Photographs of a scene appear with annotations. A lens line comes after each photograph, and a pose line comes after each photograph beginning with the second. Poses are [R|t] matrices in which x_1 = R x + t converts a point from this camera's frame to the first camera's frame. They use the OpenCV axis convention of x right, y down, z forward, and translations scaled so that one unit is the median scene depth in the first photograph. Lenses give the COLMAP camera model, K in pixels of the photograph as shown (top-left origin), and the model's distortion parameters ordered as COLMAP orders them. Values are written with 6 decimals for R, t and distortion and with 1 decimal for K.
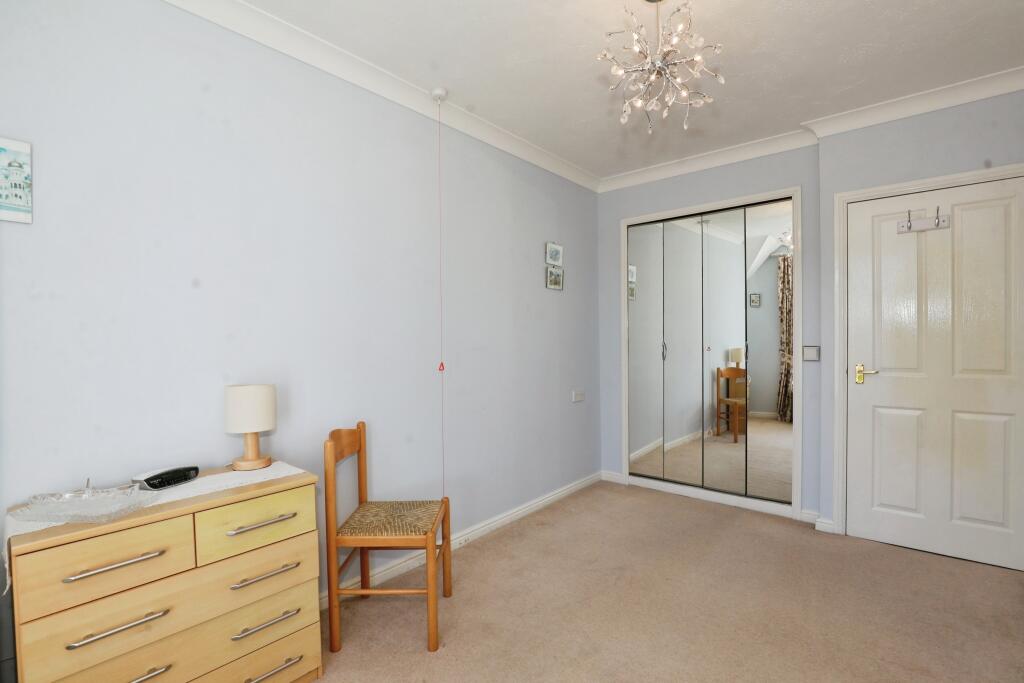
lens RADIAL K [[483.4, 0, 512.0], [0, 483.4, 341.5], [0, 0, 1]] dist [0.000403, 0.000680]
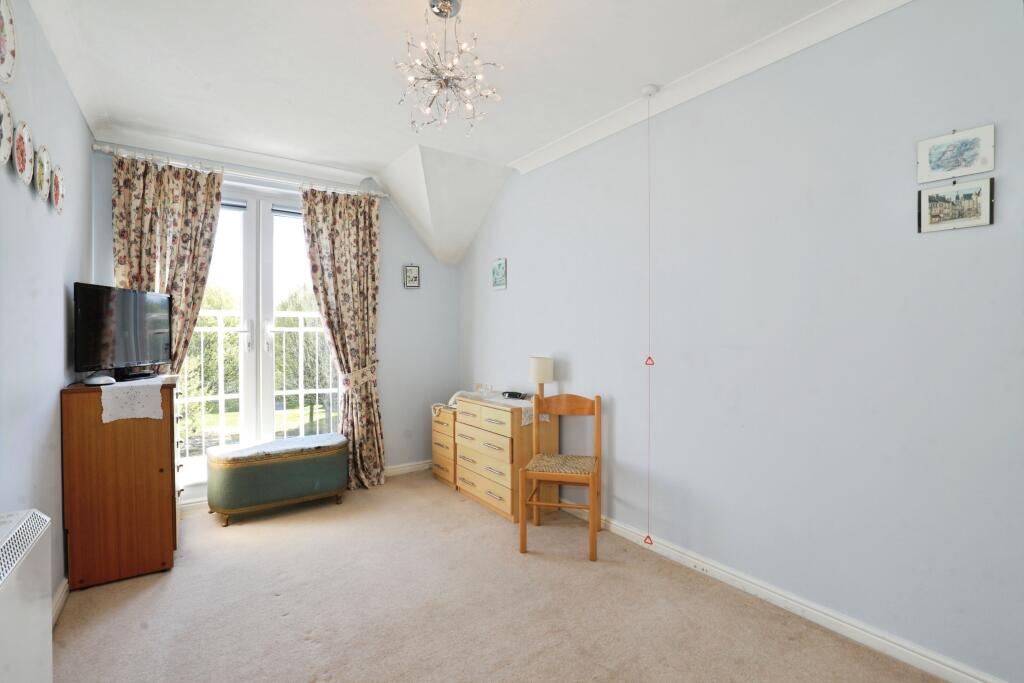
lens RADIAL K [[483.4, 0, 512.0], [0, 483.4, 341.5], [0, 0, 1]] dist [0.000403, 0.000680]
pose [[-0.254598, 0.018802, -0.966864, 0.789751], [-0.011523, 0.999681, 0.022475, -0.006690], [0.966978, 0.016863, -0.254300, 0.860269]]
